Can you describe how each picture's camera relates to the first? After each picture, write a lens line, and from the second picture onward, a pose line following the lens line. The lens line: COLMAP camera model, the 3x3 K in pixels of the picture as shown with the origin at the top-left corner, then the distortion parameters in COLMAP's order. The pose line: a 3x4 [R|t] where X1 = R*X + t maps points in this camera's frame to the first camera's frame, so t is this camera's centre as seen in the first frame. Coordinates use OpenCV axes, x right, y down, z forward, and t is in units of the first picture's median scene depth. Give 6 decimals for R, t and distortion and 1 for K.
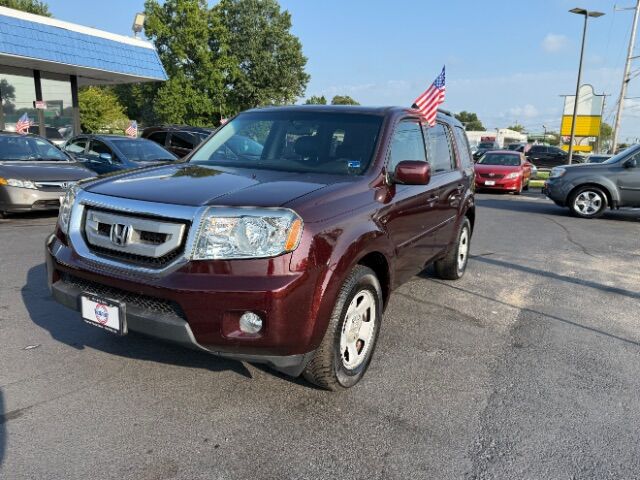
lens RADIAL K [[463.9, 0, 320.0], [0, 463.9, 240.0], [0, 0, 1]] dist [-0.002256, -0.003906]
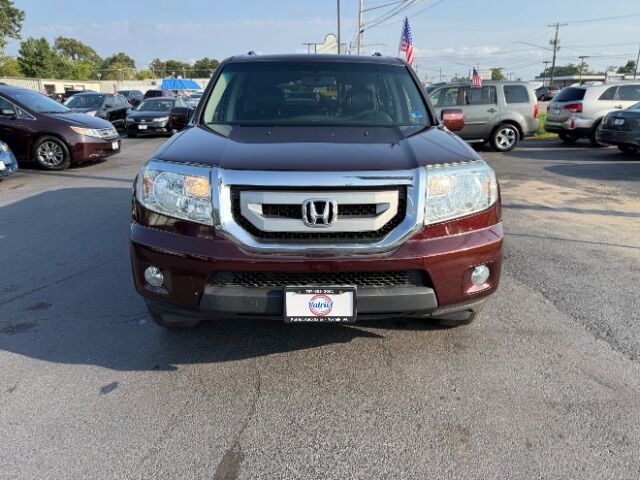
lens RADIAL K [[463.9, 0, 320.0], [0, 463.9, 240.0], [0, 0, 1]] dist [-0.002256, -0.003906]
pose [[0.862806, -0.178878, 0.472830, -0.834089], [0.128635, 0.982204, 0.136851, -0.078938], [-0.488895, -0.057253, 0.870462, 0.236722]]
